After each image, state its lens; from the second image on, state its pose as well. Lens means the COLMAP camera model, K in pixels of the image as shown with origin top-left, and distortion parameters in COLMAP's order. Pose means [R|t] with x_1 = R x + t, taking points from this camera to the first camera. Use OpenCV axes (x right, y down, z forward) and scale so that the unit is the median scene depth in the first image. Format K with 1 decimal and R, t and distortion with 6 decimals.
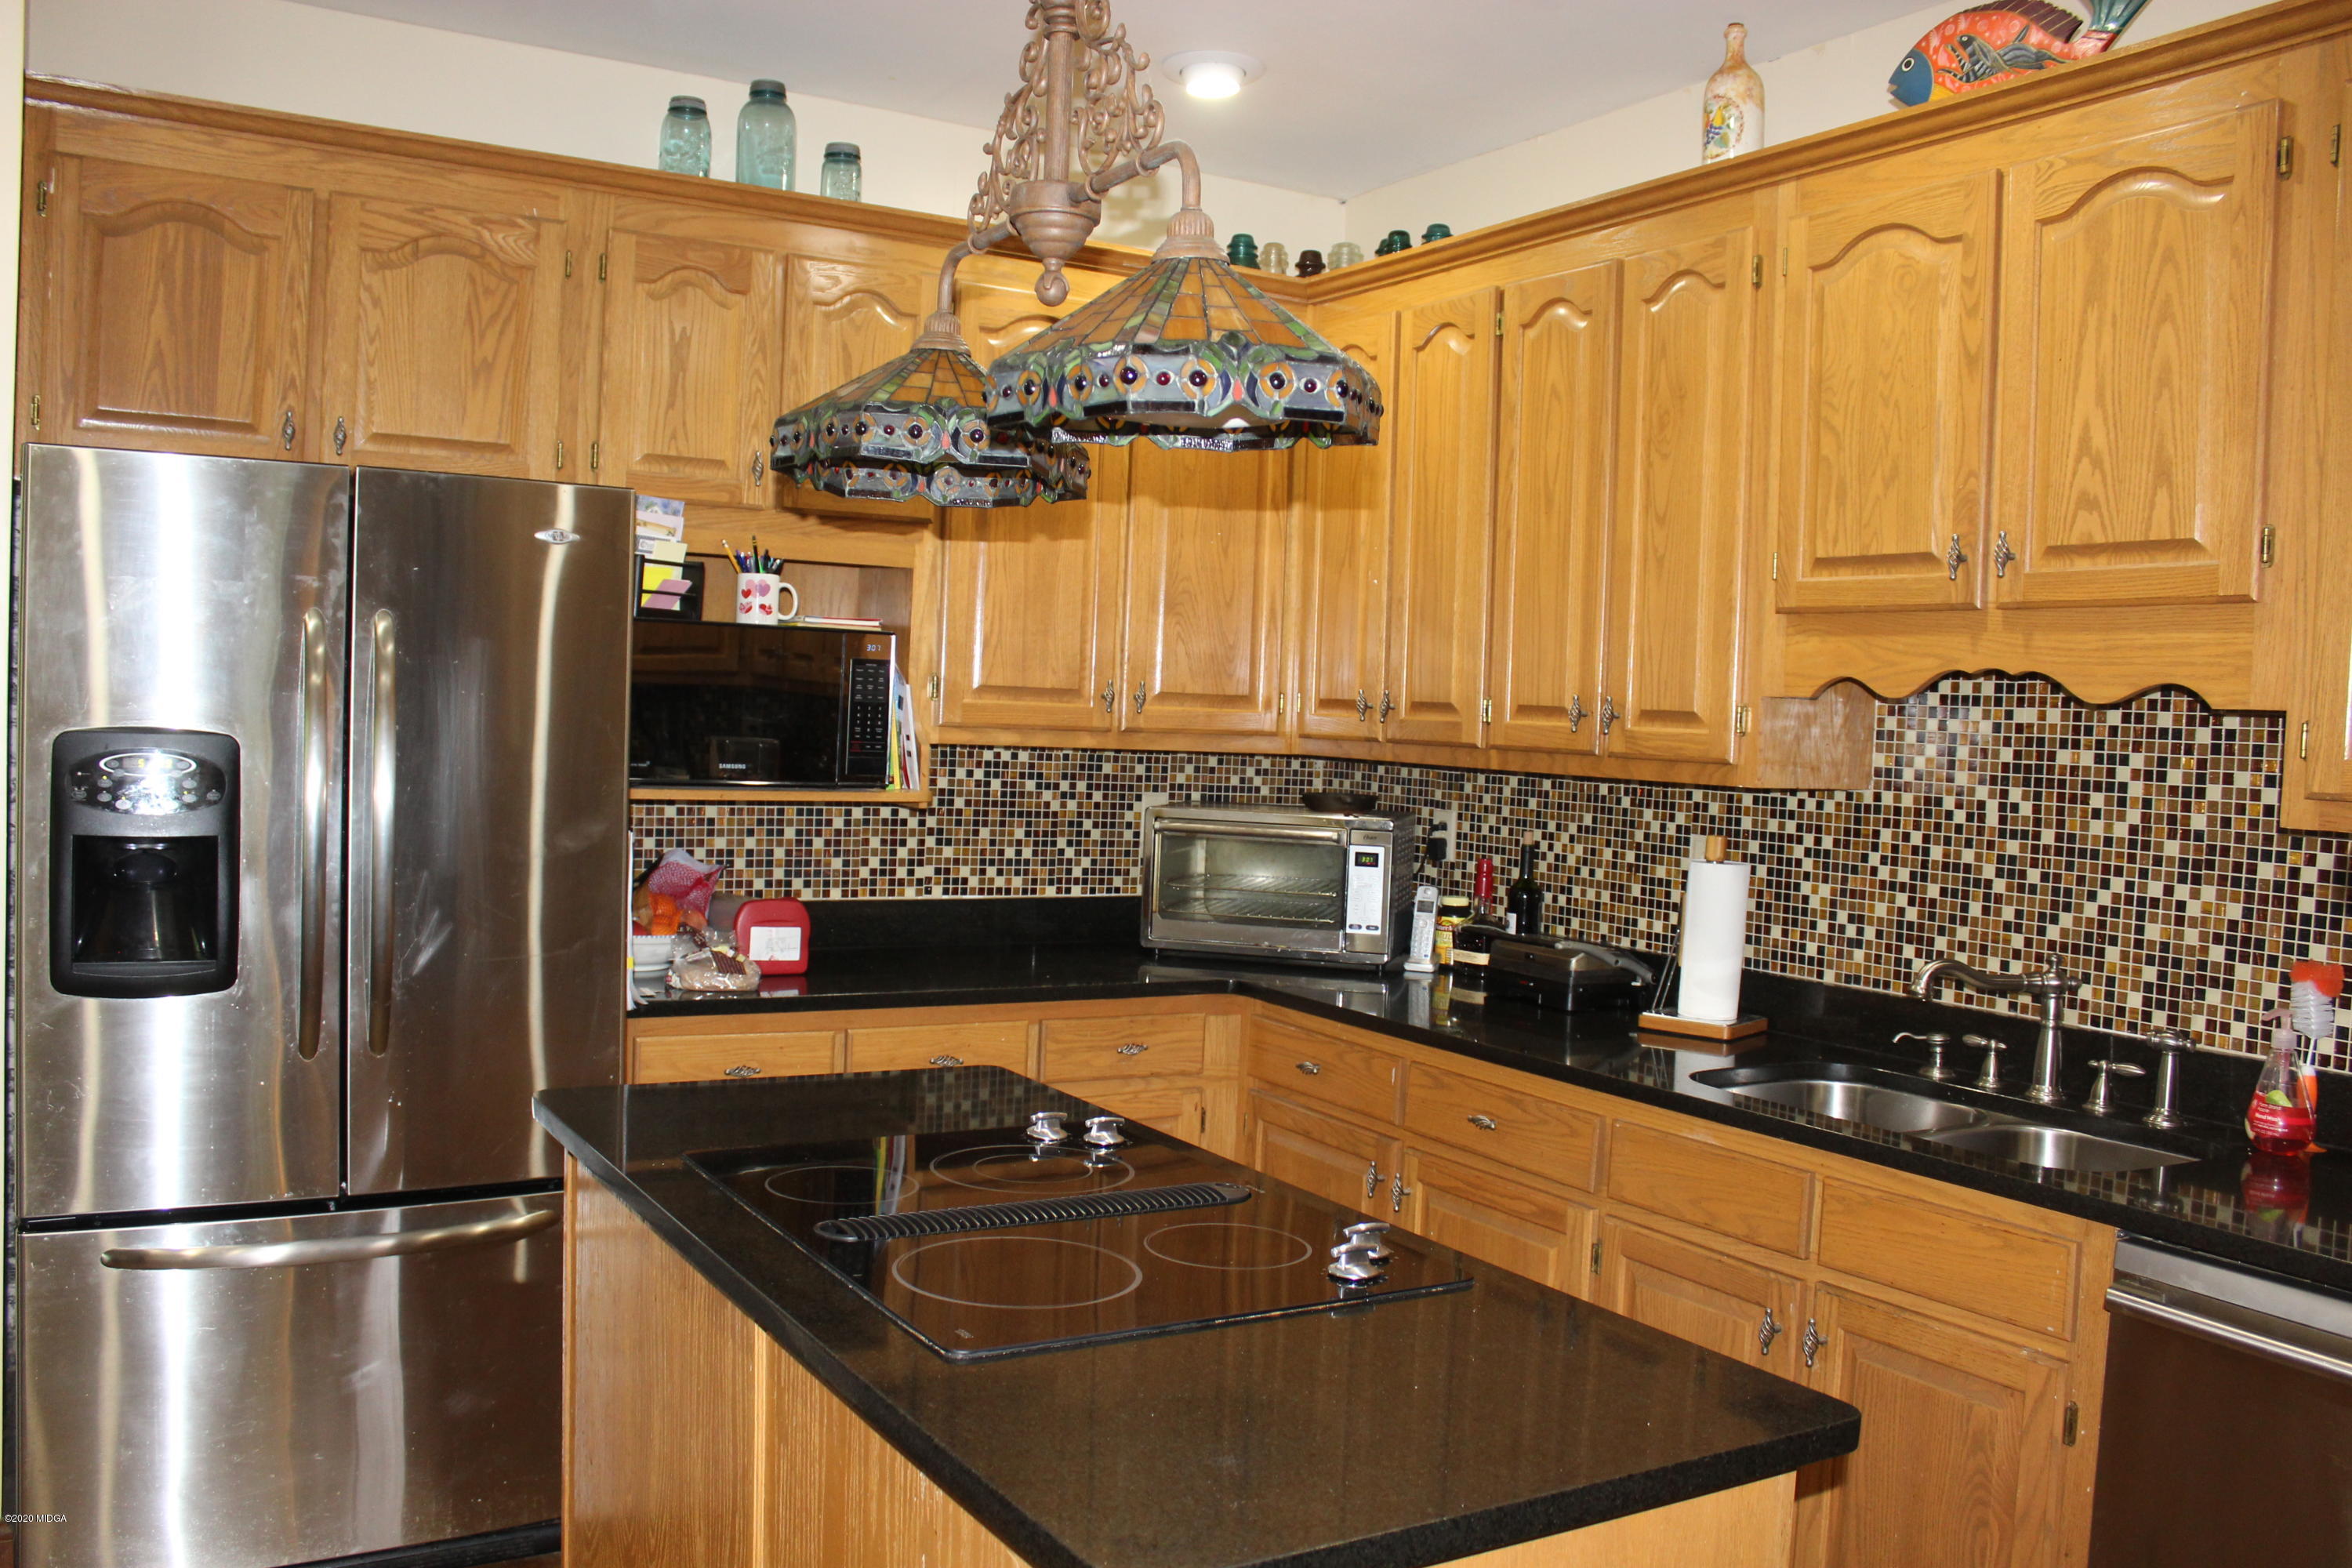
lens RADIAL K [[1972.8, 0, 1176.0], [0, 1972.8, 784.0], [0, 0, 1]] dist [-0.171561, 0.174360]
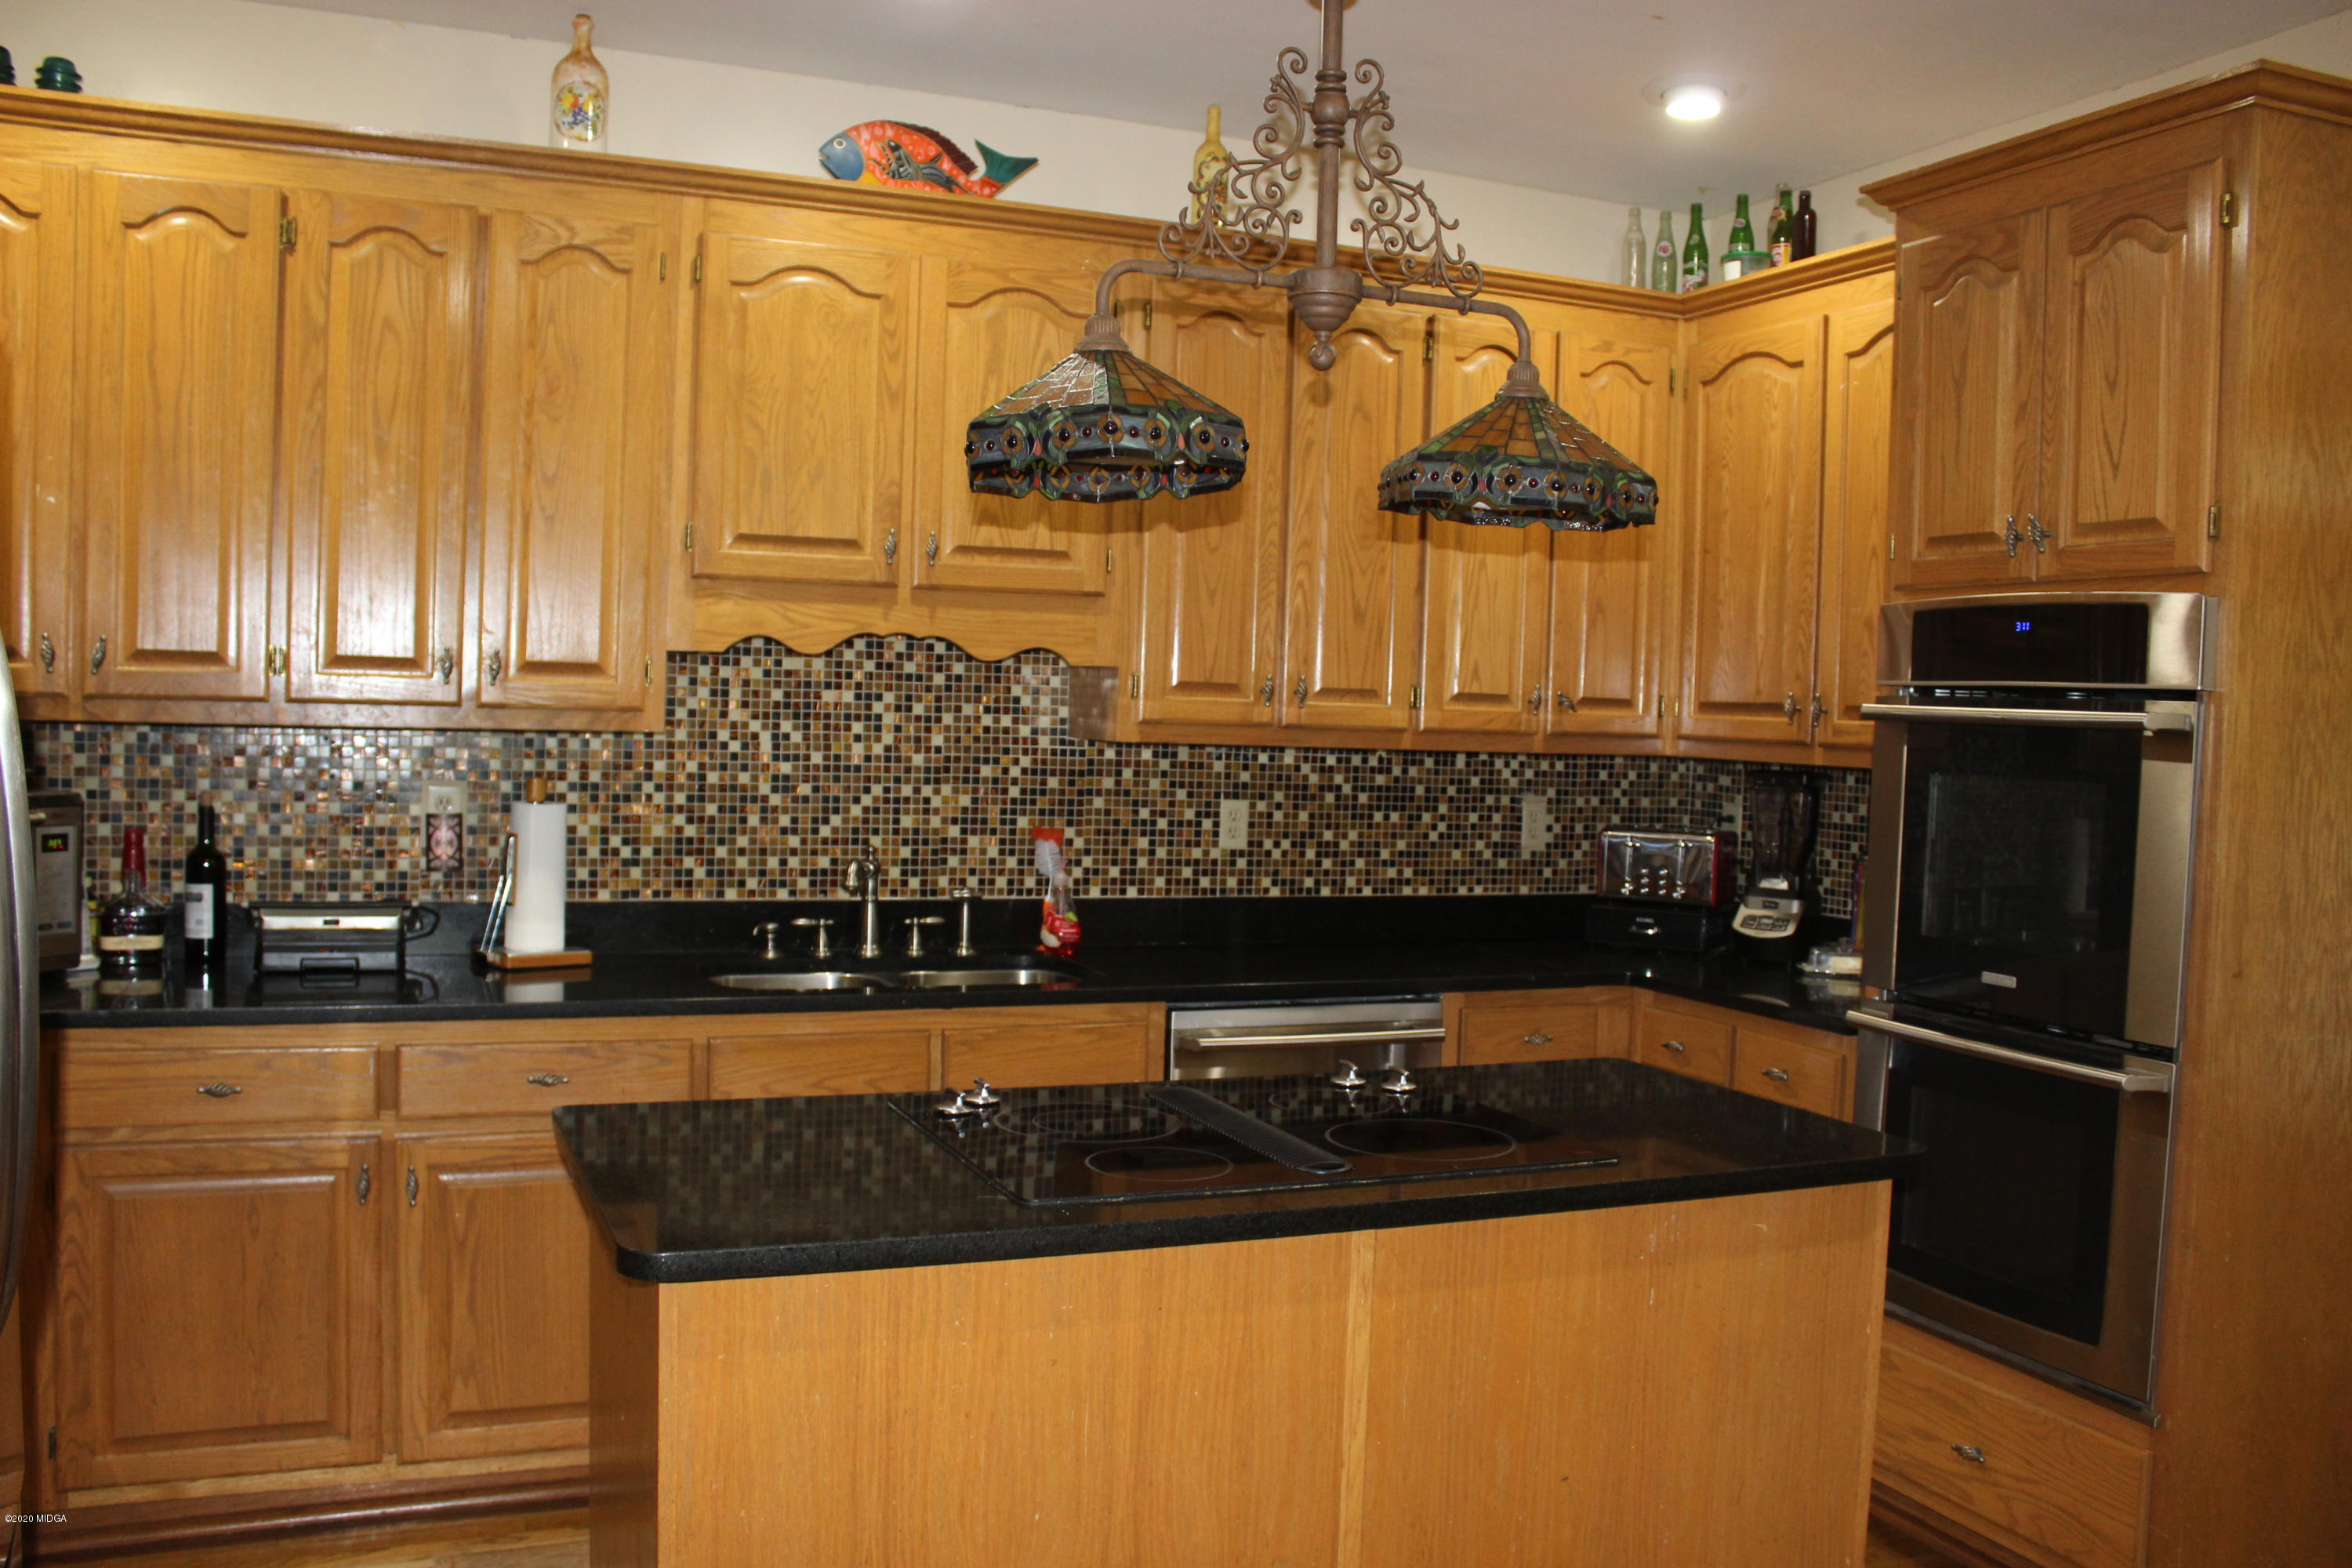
lens RADIAL K [[1972.8, 0, 1176.0], [0, 1972.8, 784.0], [0, 0, 1]] dist [-0.171561, 0.174360]
pose [[0.138404, -0.077630, 0.987329, -0.756990], [0.013658, 0.996978, 0.076474, -0.048770], [-0.990282, 0.002901, 0.139046, 0.535141]]
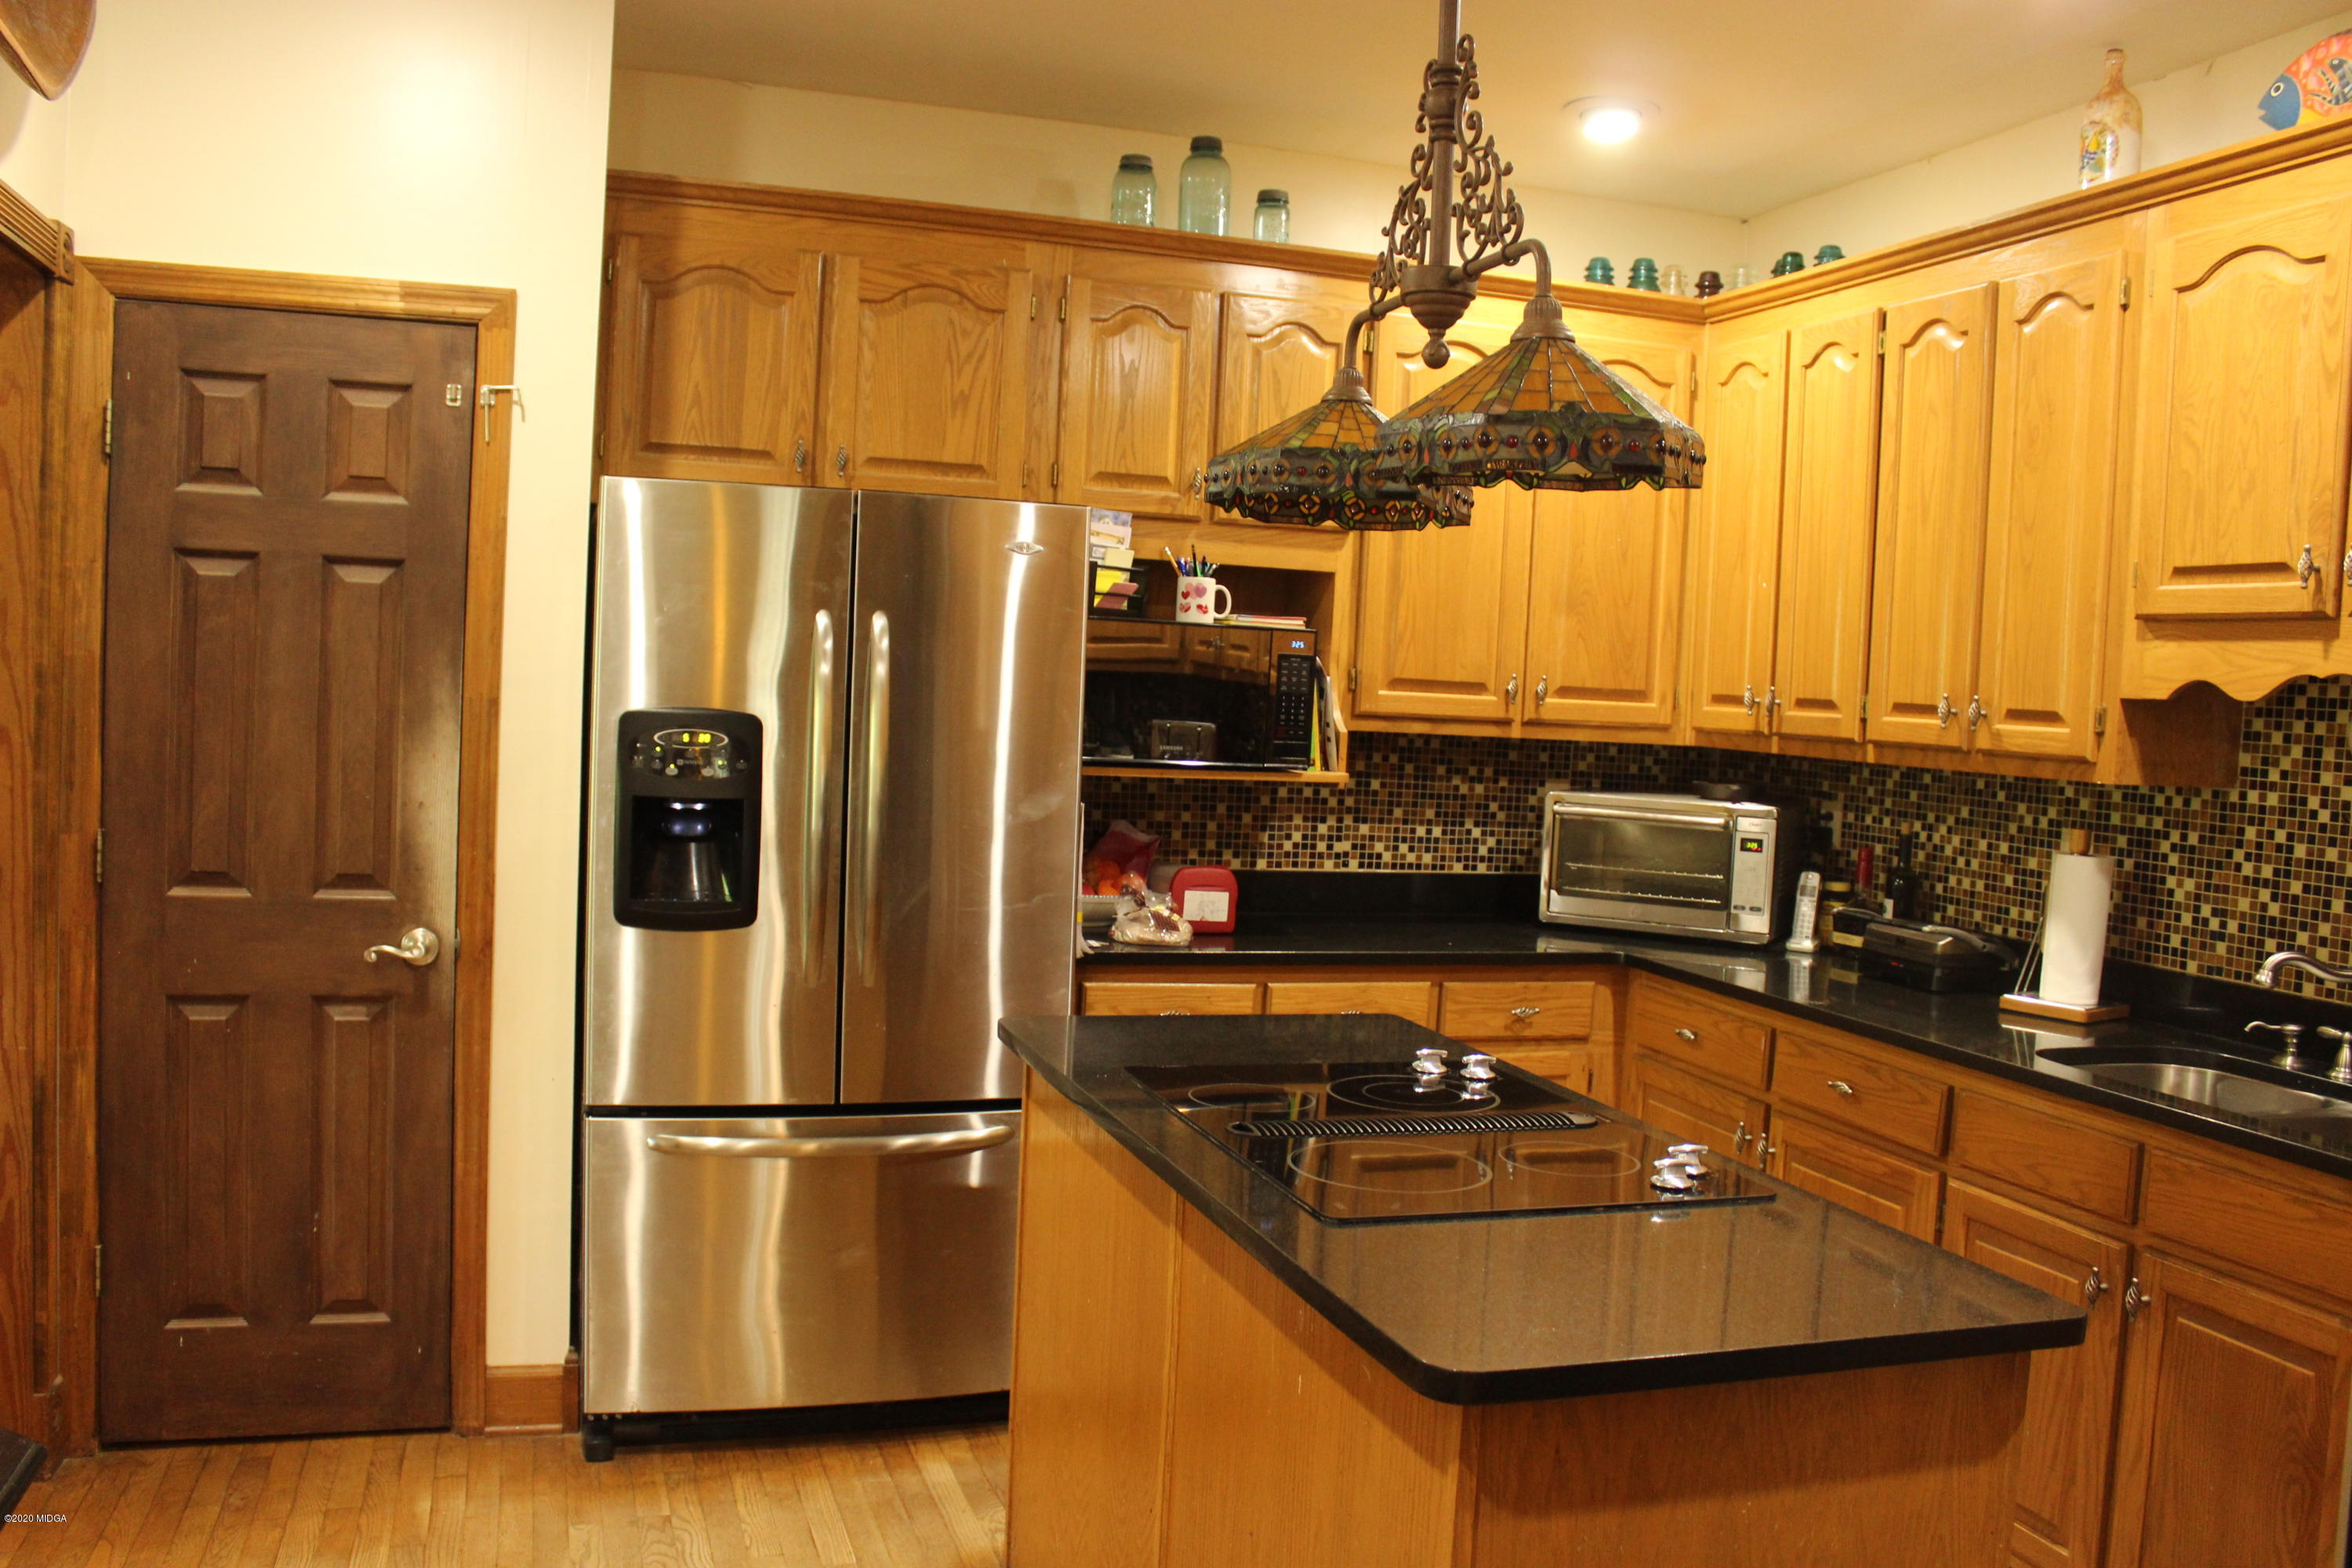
lens RADIAL K [[1972.8, 0, 1176.0], [0, 1972.8, 784.0], [0, 0, 1]] dist [-0.171561, 0.174360]
pose [[0.975403, 0.019429, -0.219573, 0.028813], [-0.017816, 0.999798, 0.009326, 0.001171], [0.219710, -0.005184, 0.975552, -0.121111]]
